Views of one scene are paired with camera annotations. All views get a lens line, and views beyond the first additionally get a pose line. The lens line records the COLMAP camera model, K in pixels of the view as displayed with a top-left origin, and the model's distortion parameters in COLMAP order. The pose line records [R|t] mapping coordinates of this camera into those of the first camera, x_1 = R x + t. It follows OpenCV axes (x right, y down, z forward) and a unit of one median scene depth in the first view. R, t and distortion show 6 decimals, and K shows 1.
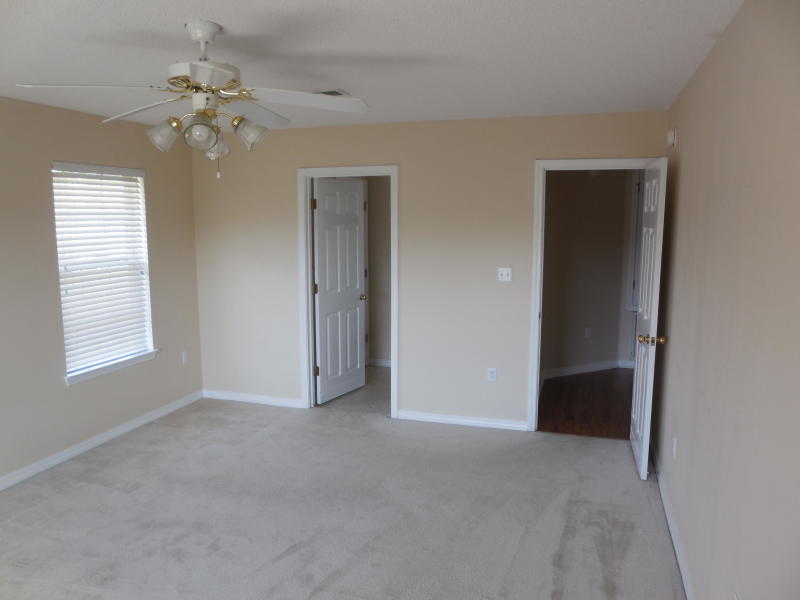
lens RADIAL K [[617.6, 0, 400.0], [0, 617.6, 300.0], [0, 0, 1]] dist [-0.059464, 0.049743]
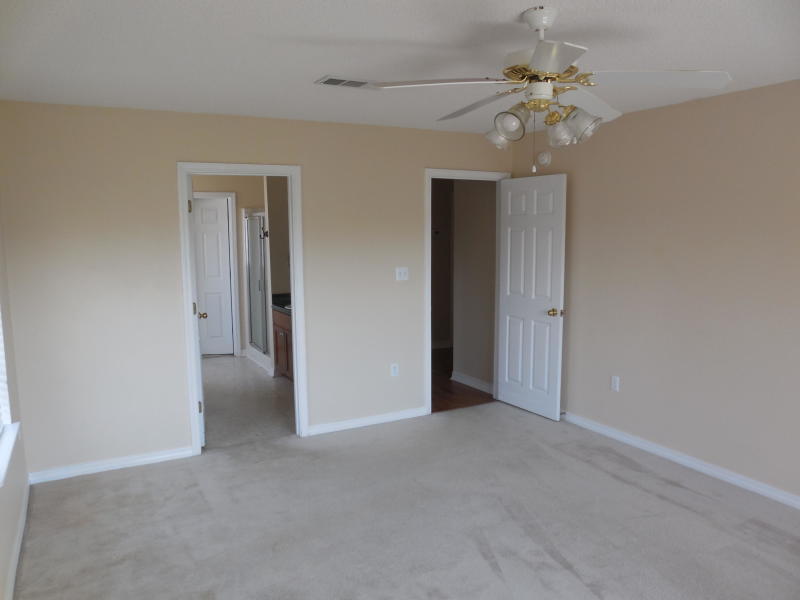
lens RADIAL K [[617.6, 0, 400.0], [0, 617.6, 300.0], [0, 0, 1]] dist [-0.059464, 0.049743]
pose [[0.694377, -0.094842, 0.713334, -0.598484], [0.108201, 0.993768, 0.026802, -0.024981], [-0.711430, 0.058573, 0.700312, 0.253965]]
